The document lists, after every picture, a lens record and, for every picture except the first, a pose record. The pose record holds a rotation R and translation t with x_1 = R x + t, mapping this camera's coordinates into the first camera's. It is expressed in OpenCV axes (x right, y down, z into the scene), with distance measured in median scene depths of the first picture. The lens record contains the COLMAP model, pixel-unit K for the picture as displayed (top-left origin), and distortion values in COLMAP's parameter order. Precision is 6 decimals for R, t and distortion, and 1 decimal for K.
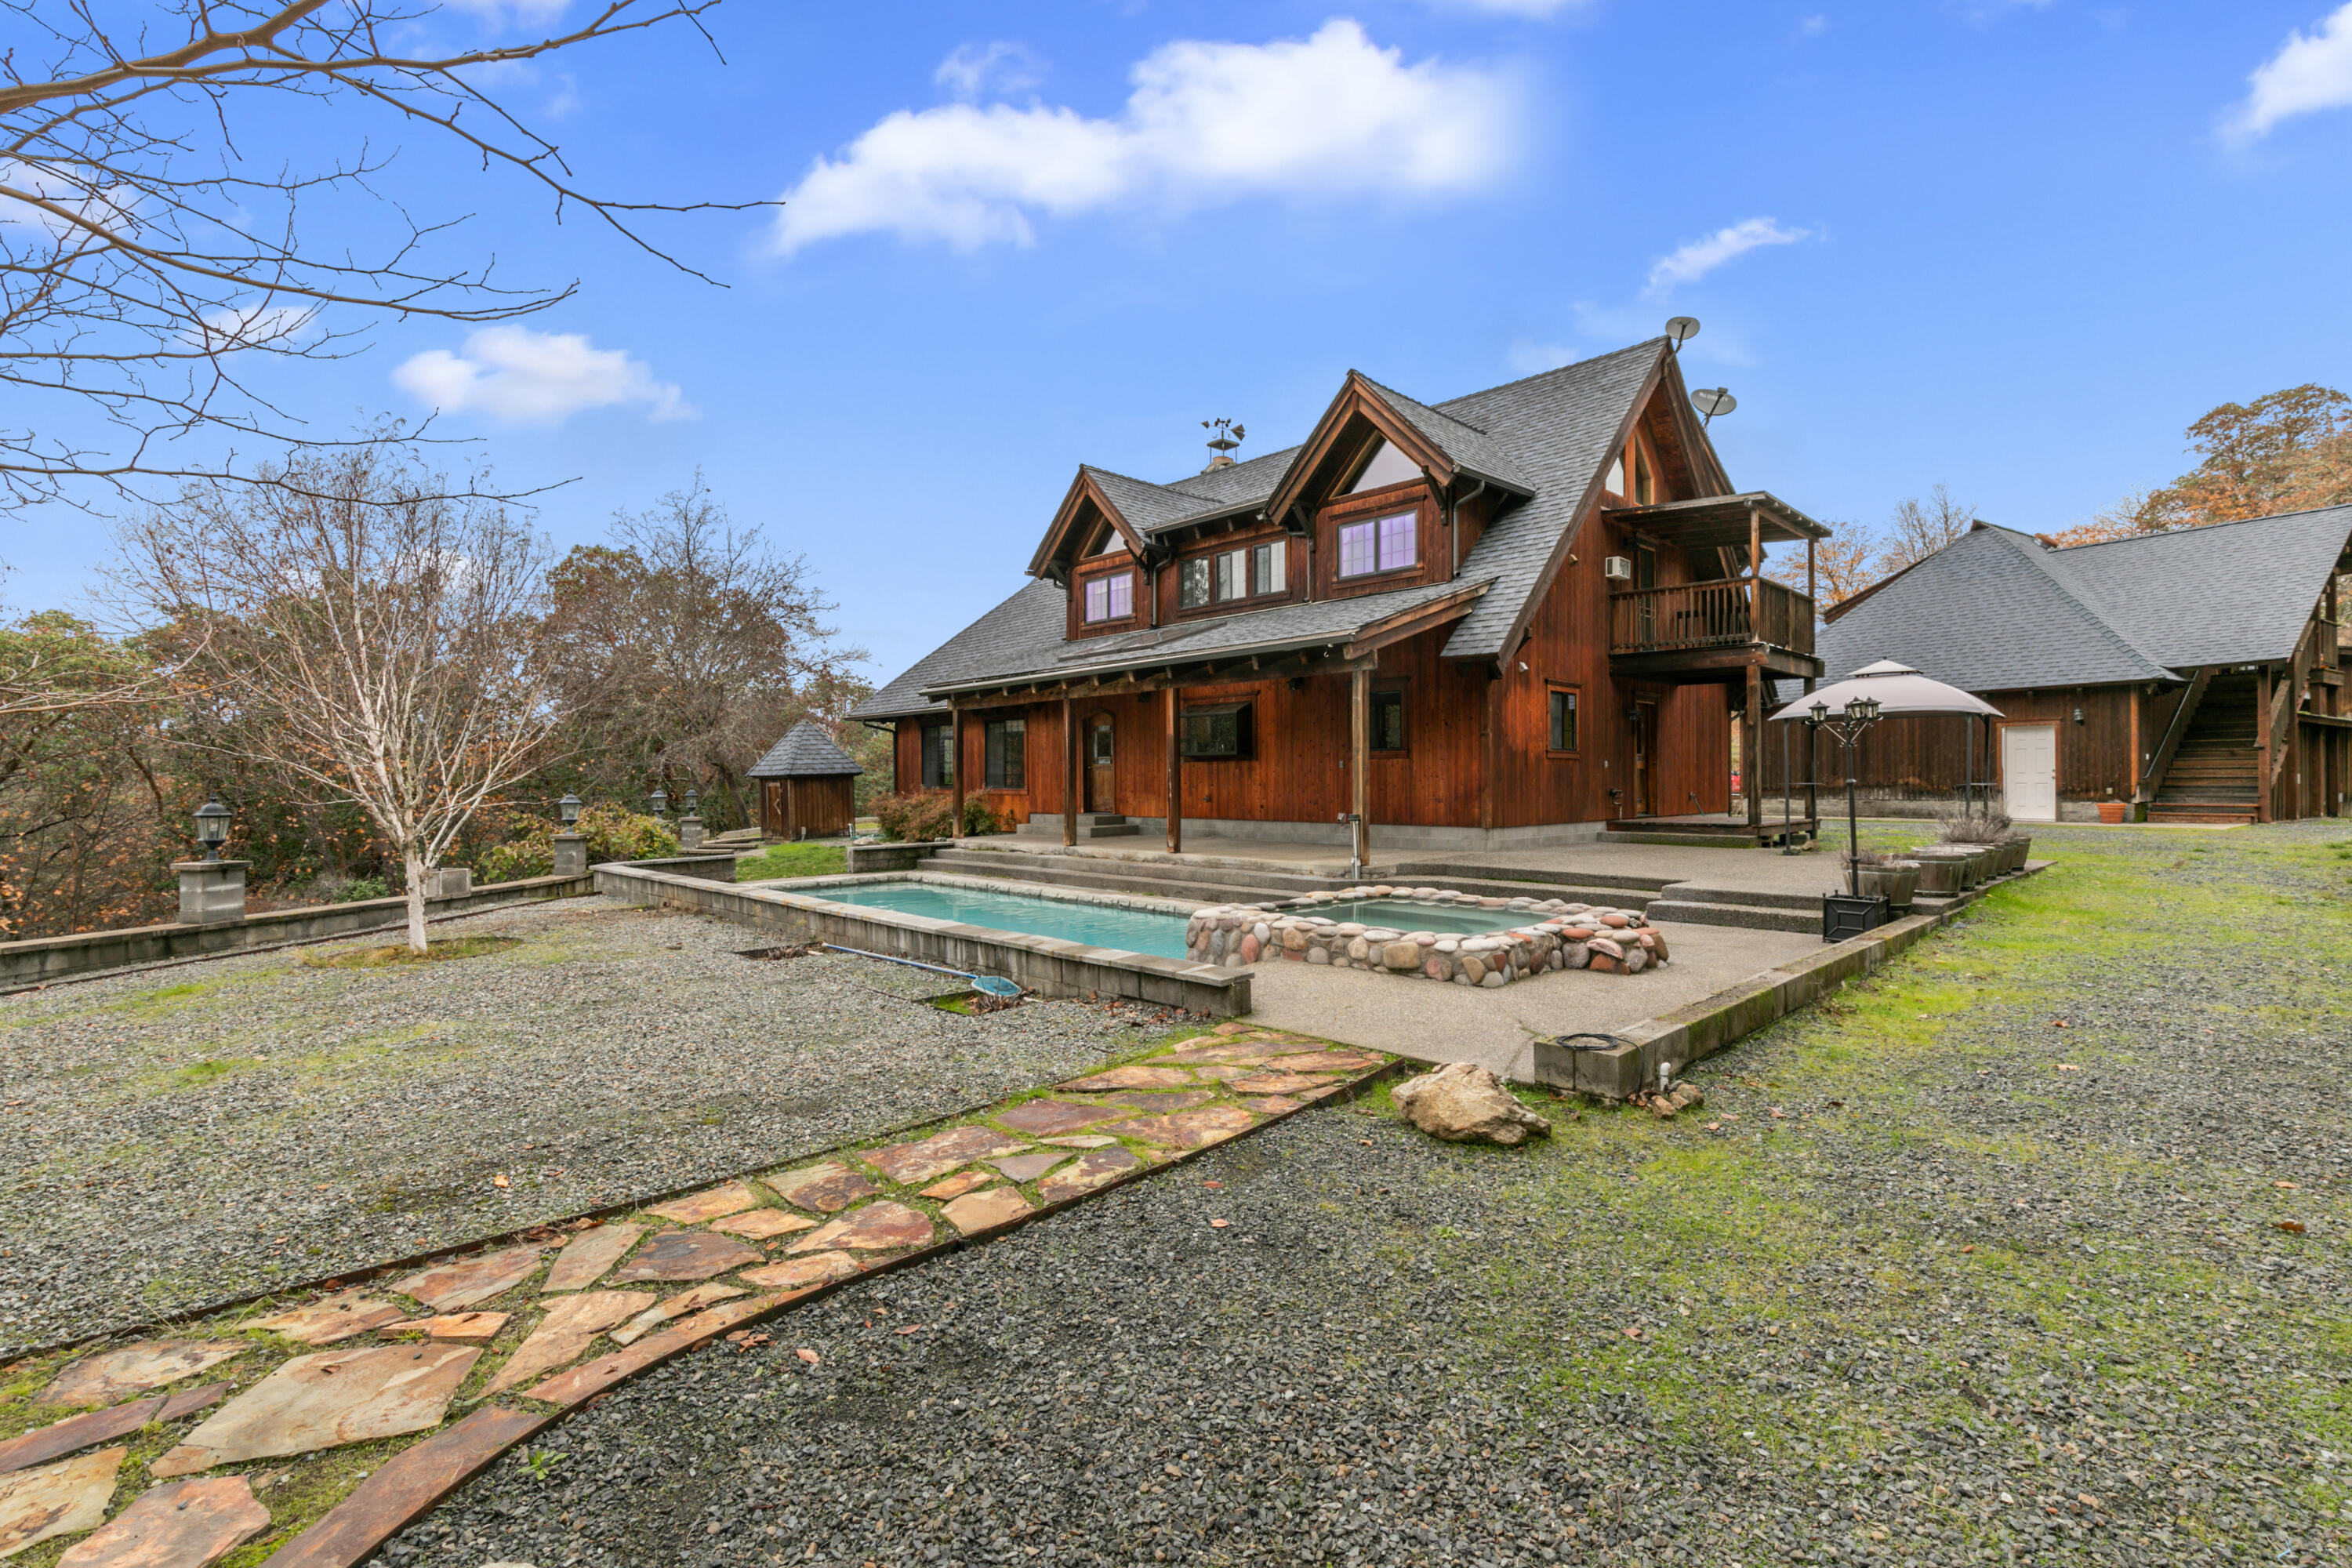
lens RADIAL K [[1048.7, 0, 1182.7], [0, 1048.7, 788.1], [0, 0, 1]] dist [0.006663, -0.001014]
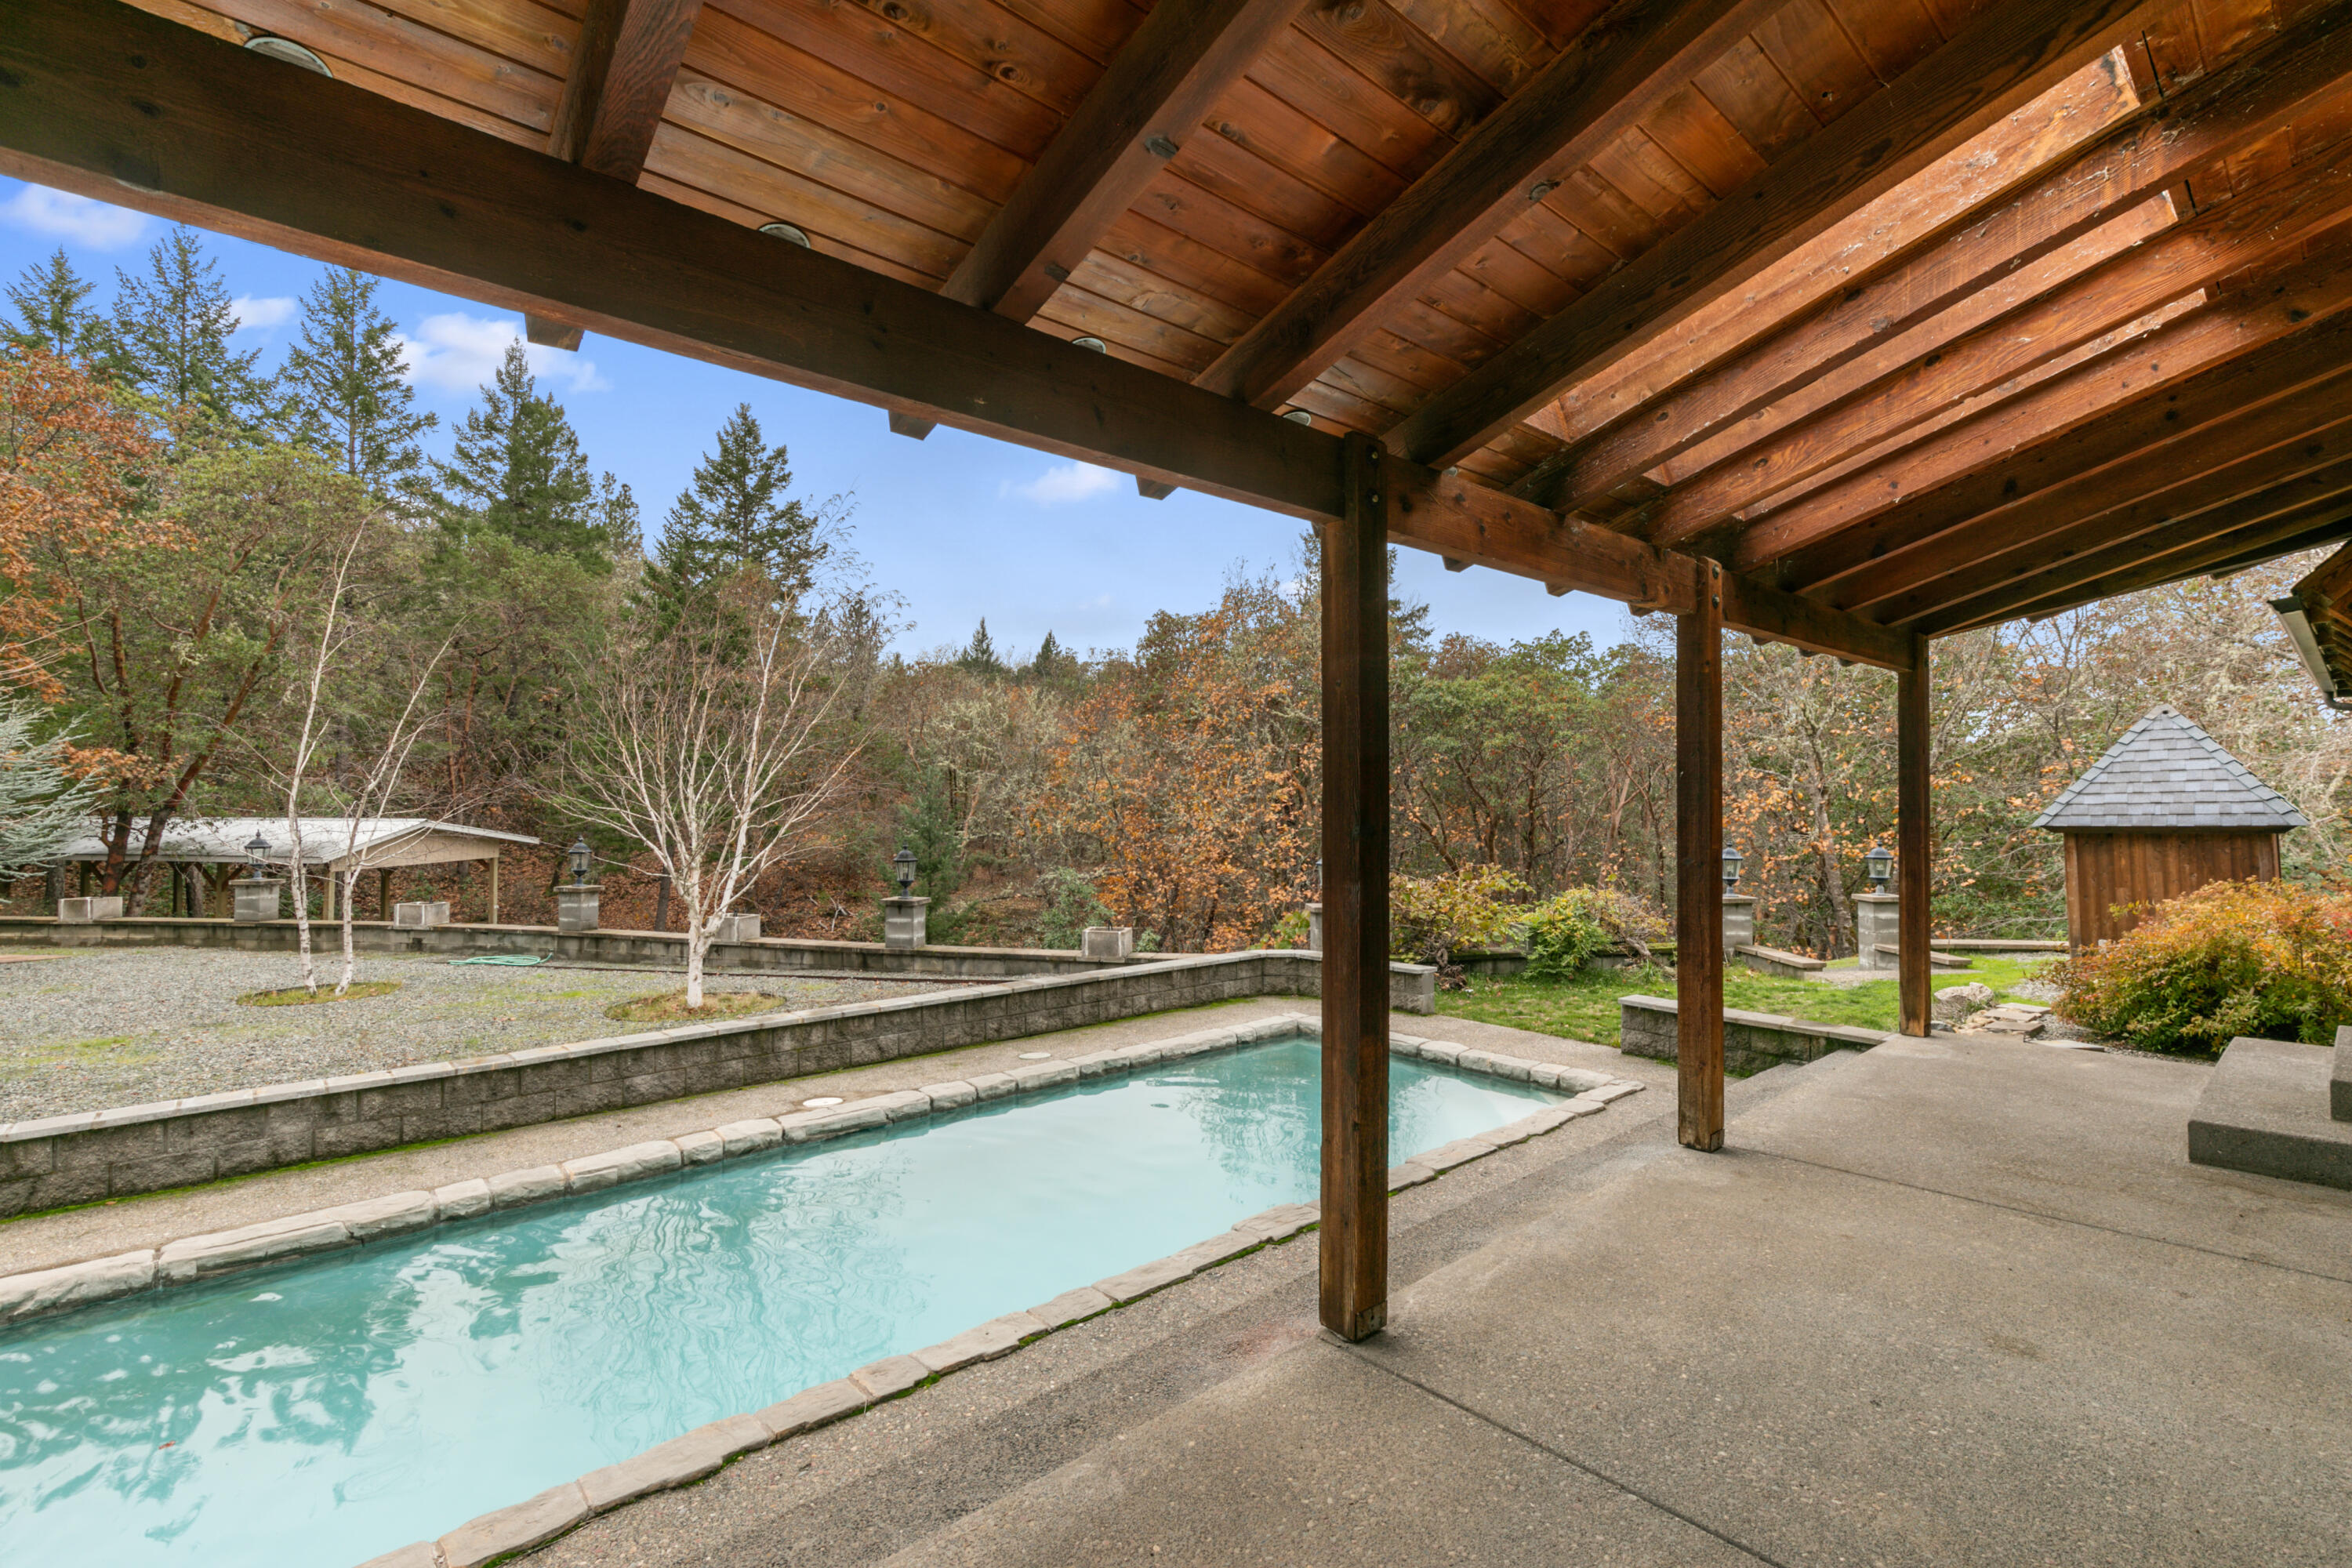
lens RADIAL K [[1048.7, 0, 1181.3], [0, 1048.7, 782.6], [0, 0, 1]] dist [0.006663, -0.001014]
pose [[-0.042810, -0.005944, -0.999066, 0.179510], [-0.007549, 0.999956, -0.005626, -0.038614], [0.999055, 0.007301, -0.042853, 0.899802]]
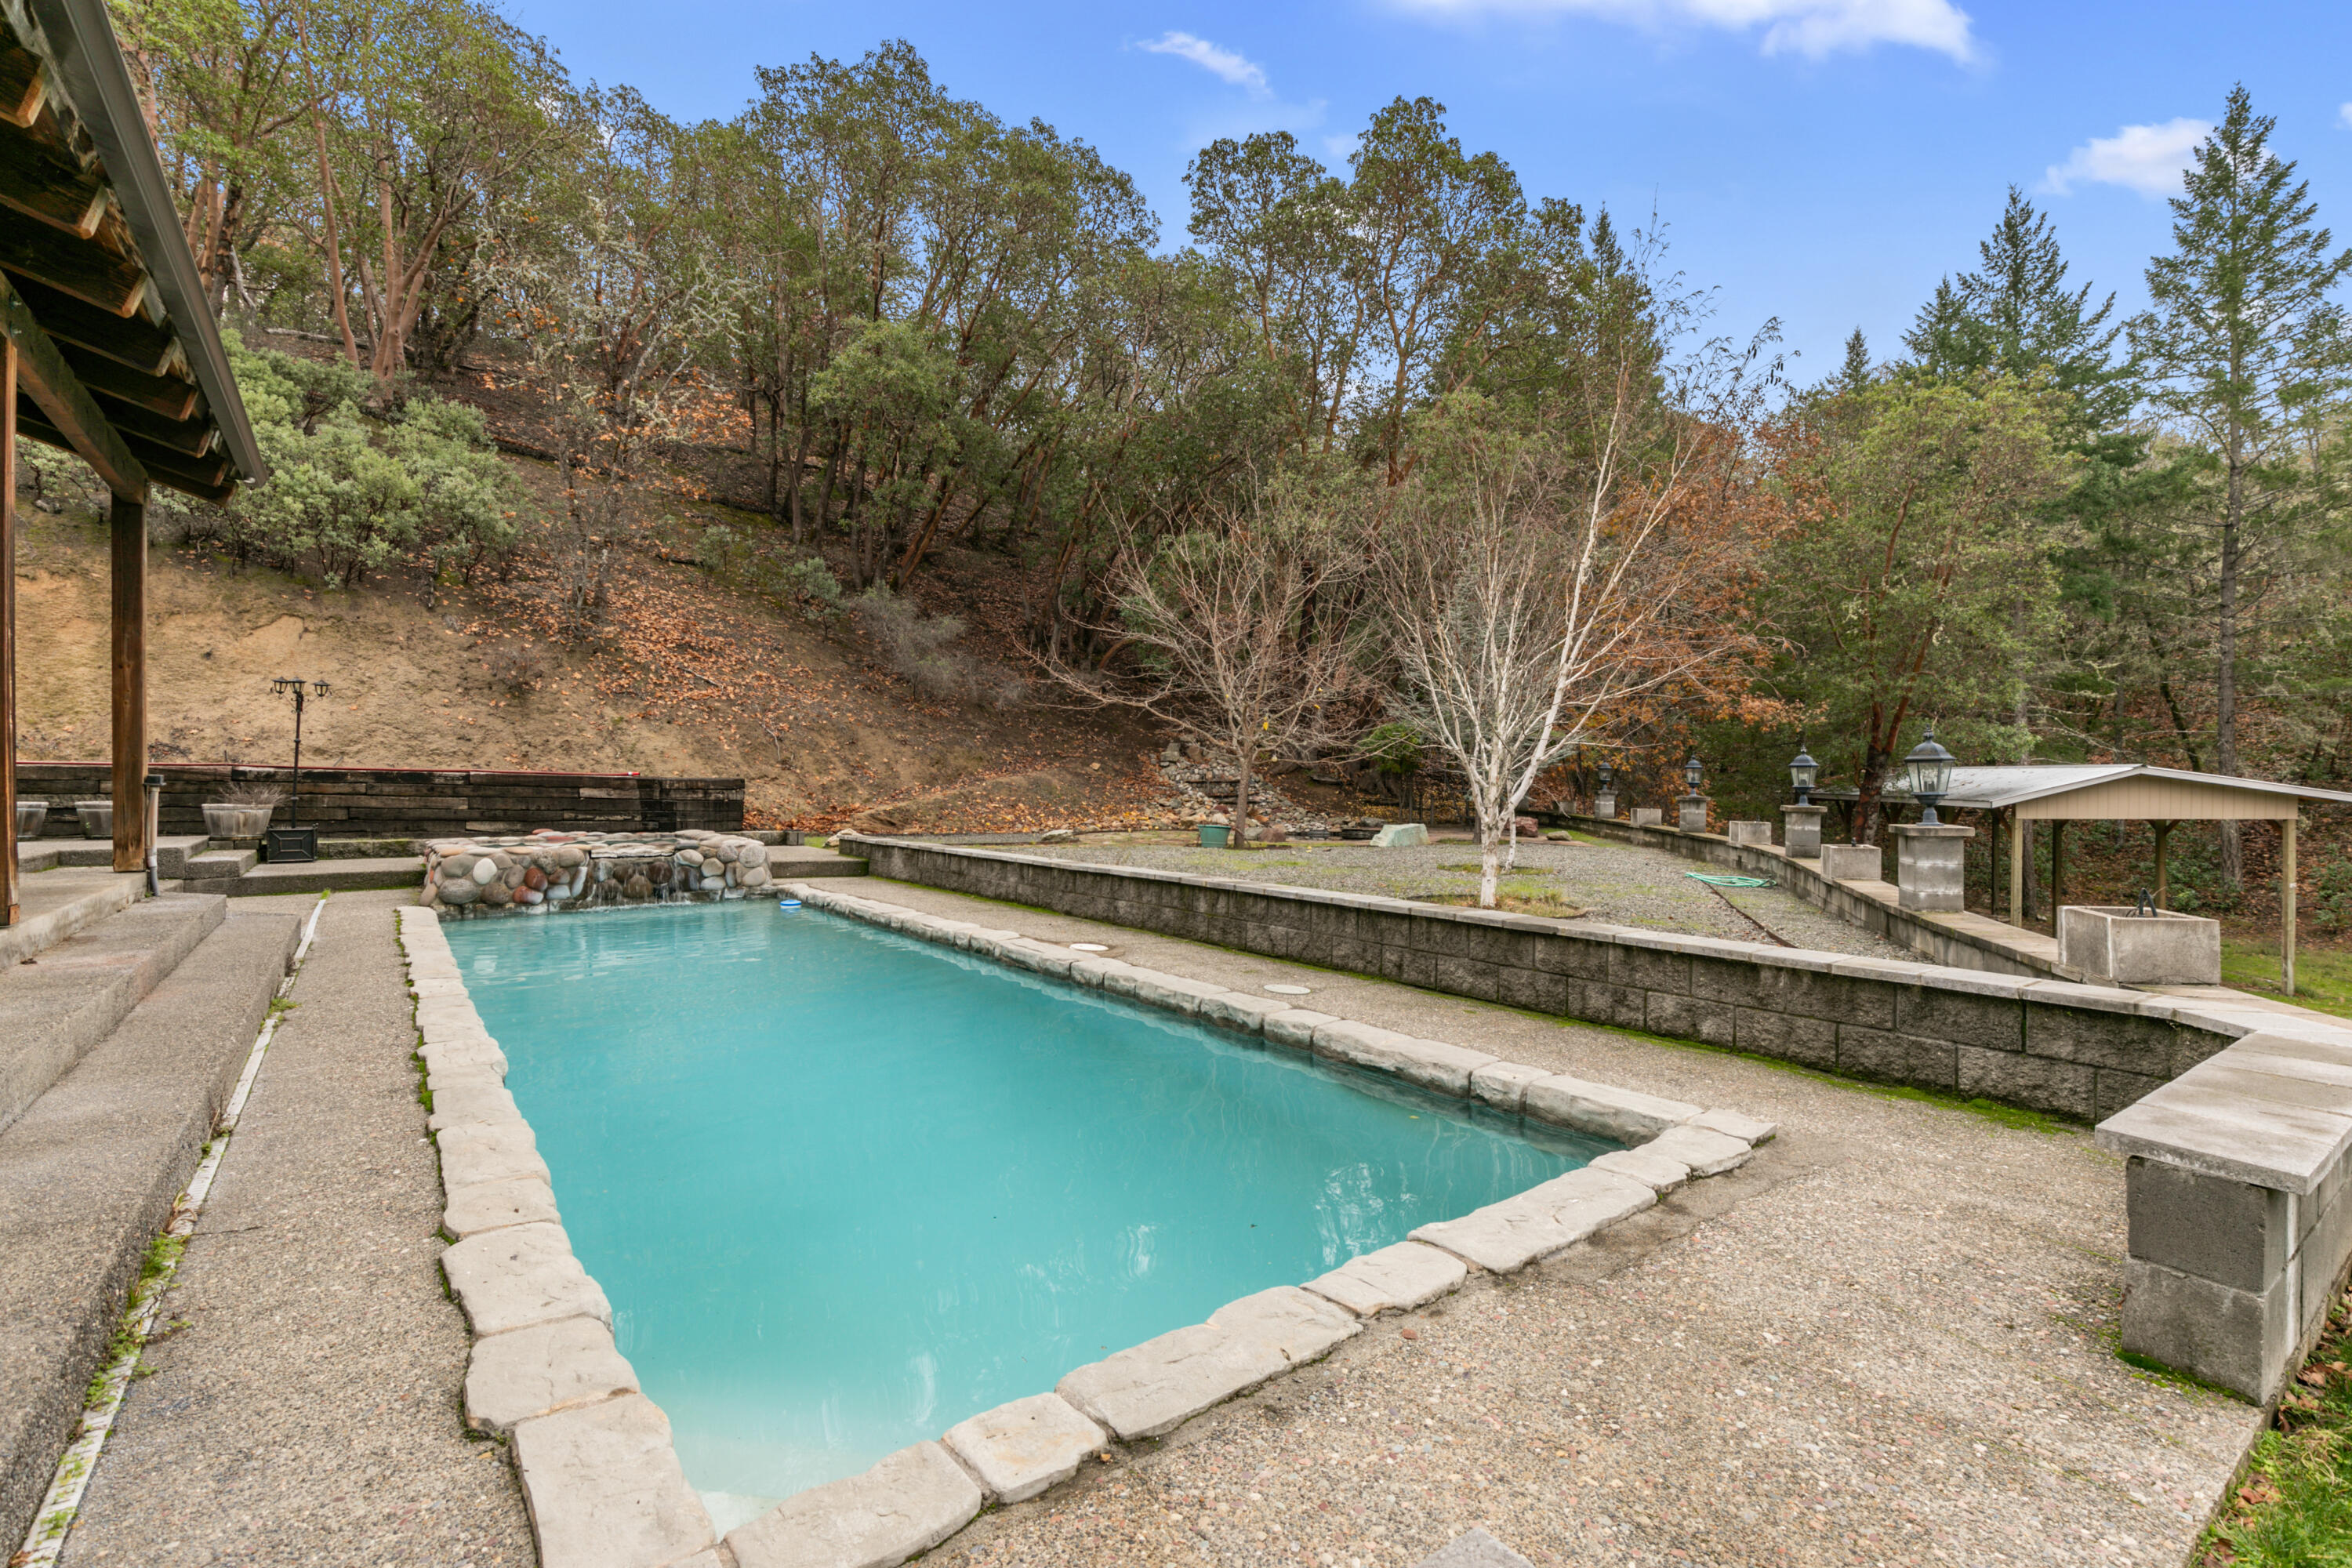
lens RADIAL K [[1048.7, 0, 1194.5], [0, 1048.7, 786.8], [0, 0, 1]] dist [0.006663, -0.001014]
pose [[-0.994286, 0.003258, 0.106700, -0.330498], [0.004941, 0.999868, 0.015510, 0.019934], [-0.106635, 0.015948, -0.994170, 1.148314]]
